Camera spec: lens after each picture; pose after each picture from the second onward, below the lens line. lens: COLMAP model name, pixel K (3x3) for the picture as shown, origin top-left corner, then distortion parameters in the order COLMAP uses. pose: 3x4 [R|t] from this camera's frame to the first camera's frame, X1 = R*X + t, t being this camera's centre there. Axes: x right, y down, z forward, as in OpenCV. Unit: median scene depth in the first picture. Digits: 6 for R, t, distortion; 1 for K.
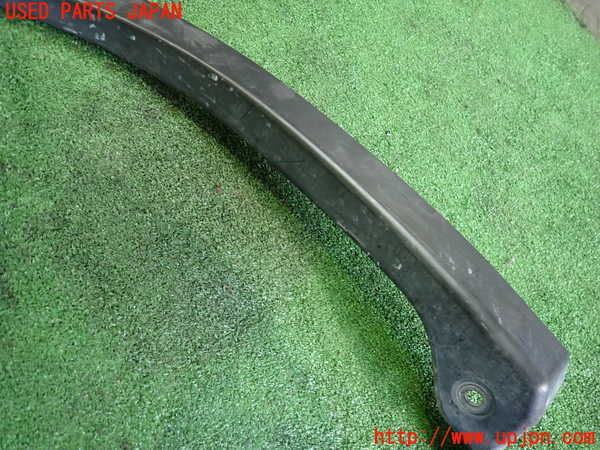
lens RADIAL K [[447.7, 0, 301.9], [0, 447.7, 228.6], [0, 0, 1]] dist [0.011516, -0.000422]
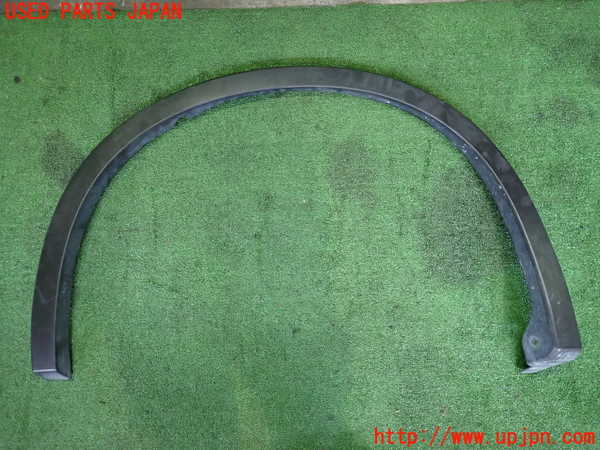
lens RADIAL K [[447.7, 0, 303.2], [0, 447.7, 221.7], [0, 0, 1]] dist [0.011516, -0.000422]
pose [[0.784120, 0.439393, -0.438280, 0.115773], [-0.356358, 0.896957, 0.261681, -0.399519], [0.508099, -0.049004, 0.859903, -1.606030]]
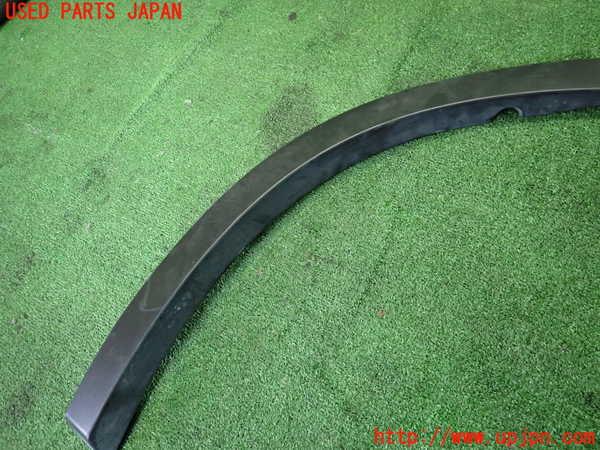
lens RADIAL K [[447.7, 0, 300.9], [0, 447.7, 226.2], [0, 0, 1]] dist [0.011516, -0.000422]
pose [[0.261866, 0.533156, -0.804469, -0.709440], [-0.593278, 0.746387, 0.301542, 0.202910], [0.761214, 0.398310, 0.511763, -0.749674]]
